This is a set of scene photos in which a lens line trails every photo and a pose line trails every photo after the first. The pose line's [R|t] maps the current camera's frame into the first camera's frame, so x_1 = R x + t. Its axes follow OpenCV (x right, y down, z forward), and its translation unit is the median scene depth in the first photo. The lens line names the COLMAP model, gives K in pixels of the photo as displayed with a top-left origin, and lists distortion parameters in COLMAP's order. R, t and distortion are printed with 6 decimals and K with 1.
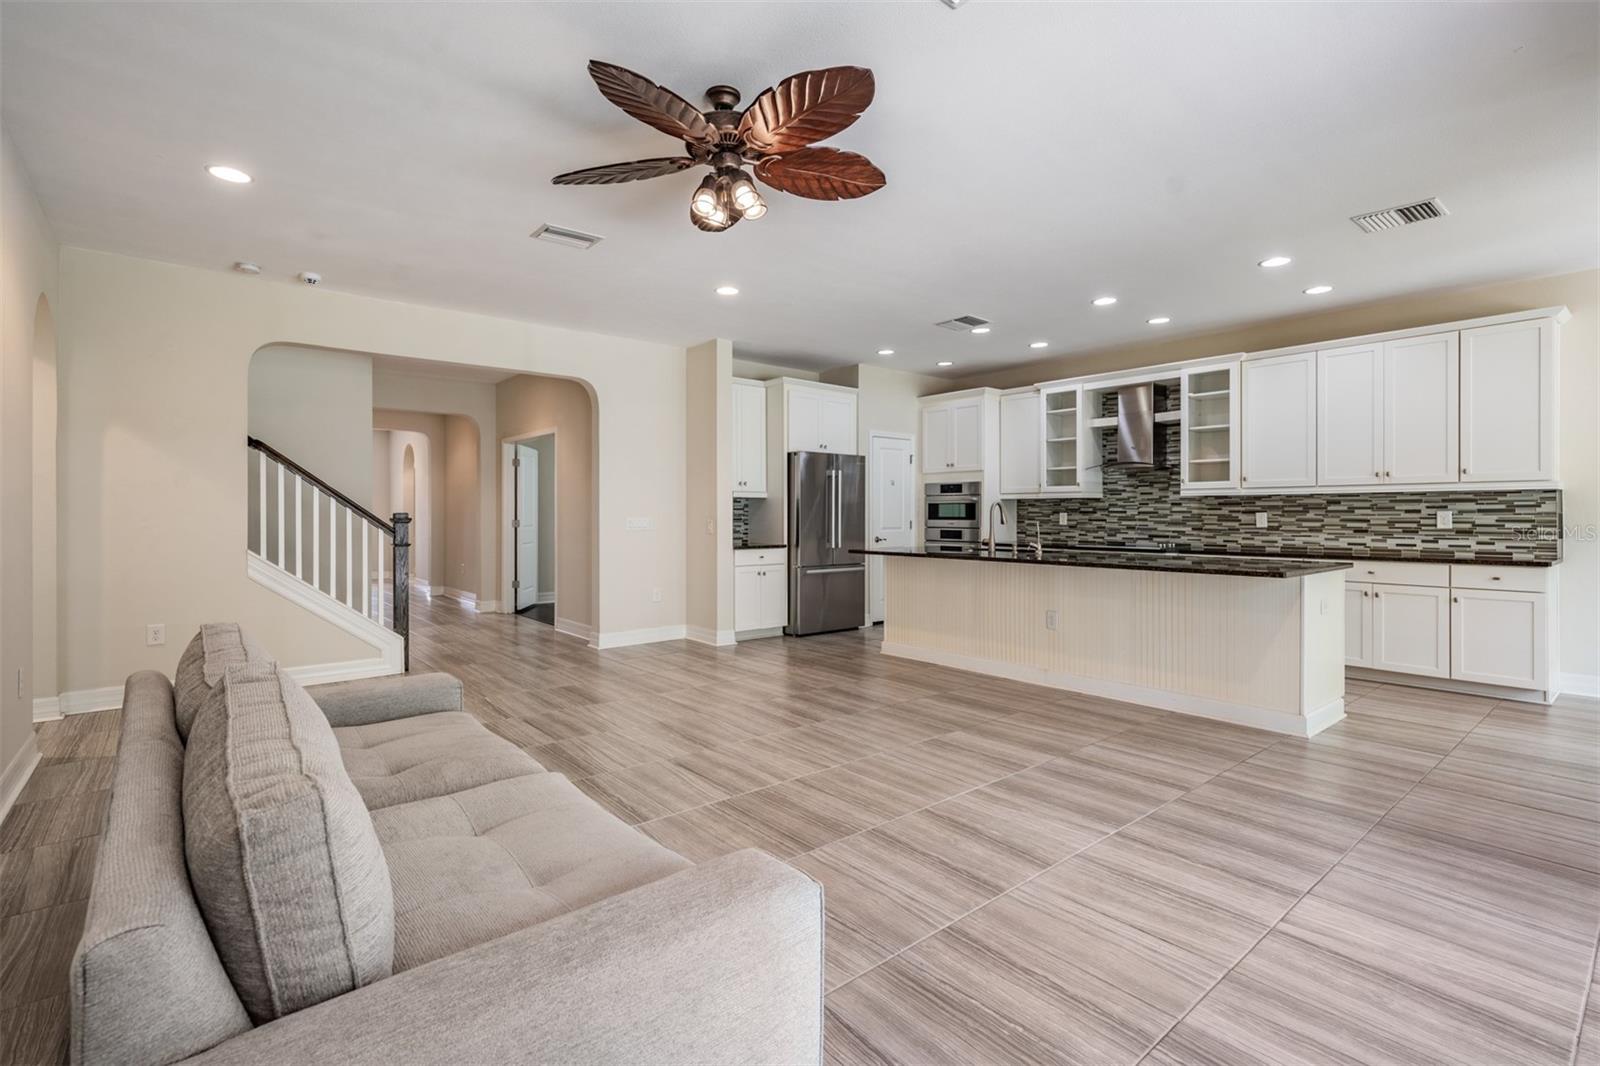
lens RADIAL K [[739.3, 0, 796.9], [0, 739.3, 518.0], [0, 0, 1]] dist [-0.000860, -0.000026]
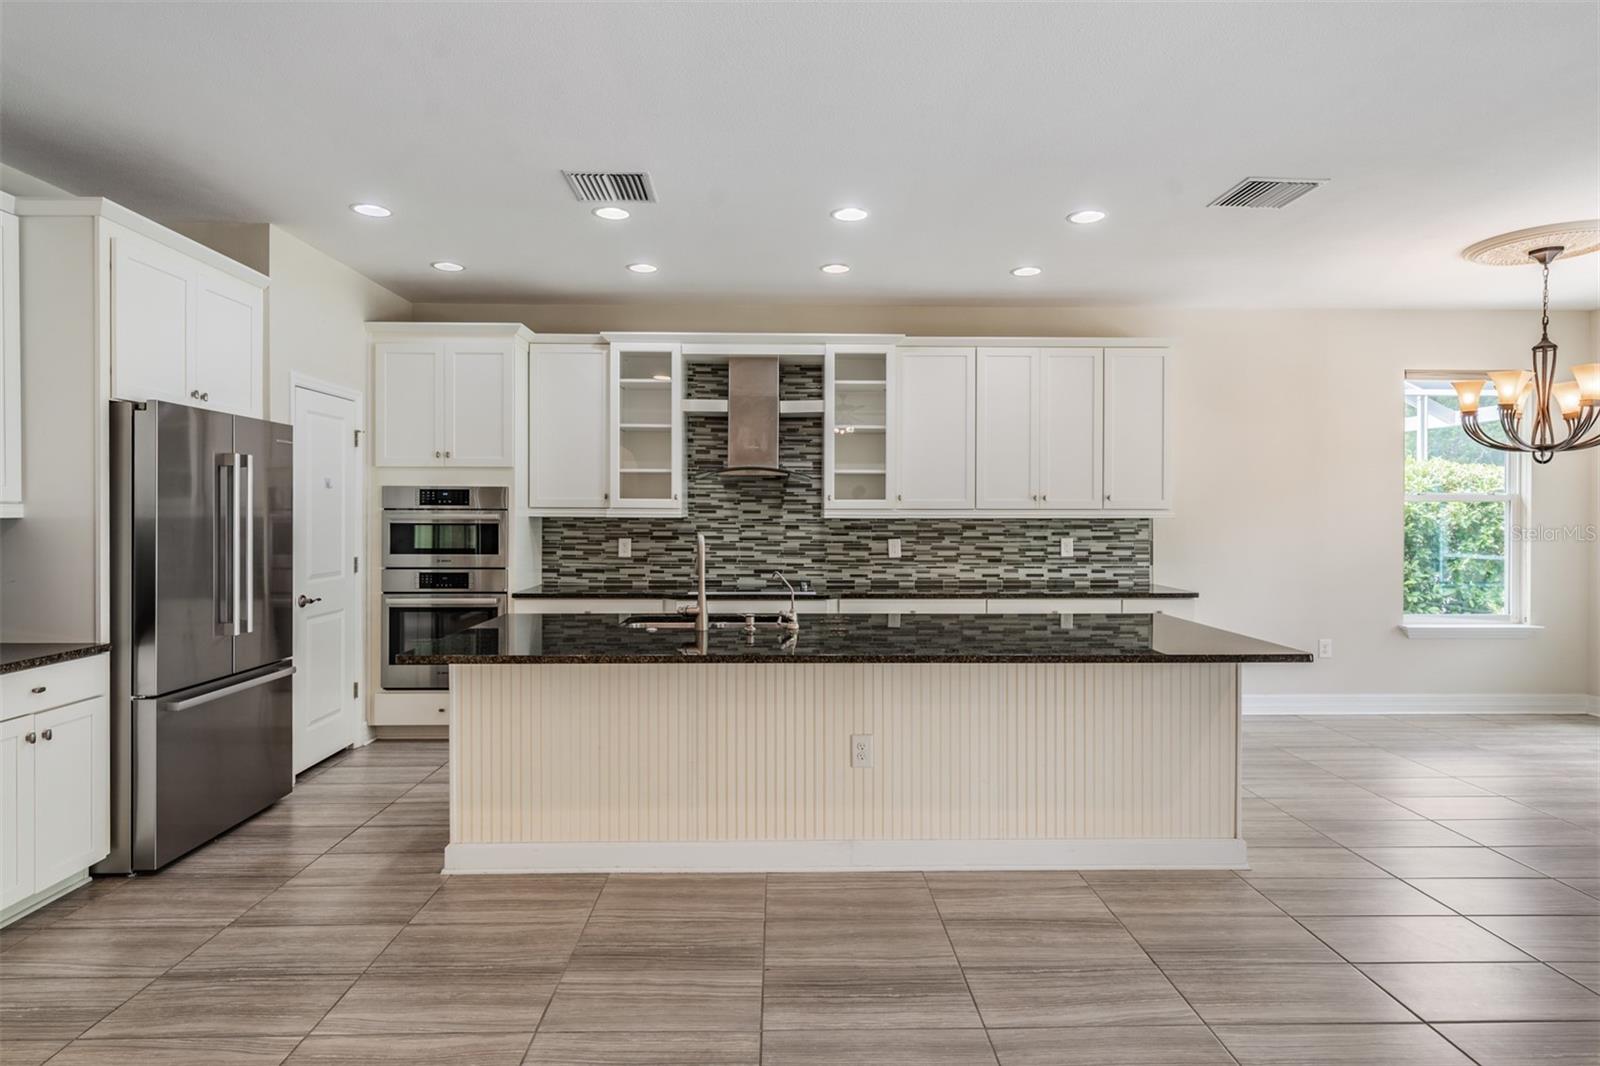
lens RADIAL K [[841.0, 0, 805.2], [0, 841.0, 515.7], [0, 0, 1]] dist [0.000576, -0.000035]
pose [[0.617659, -0.001401, 0.786445, -0.158128], [0.001039, 0.999999, 0.000966, -0.035824], [-0.786445, 0.000220, 0.617660, 0.546387]]
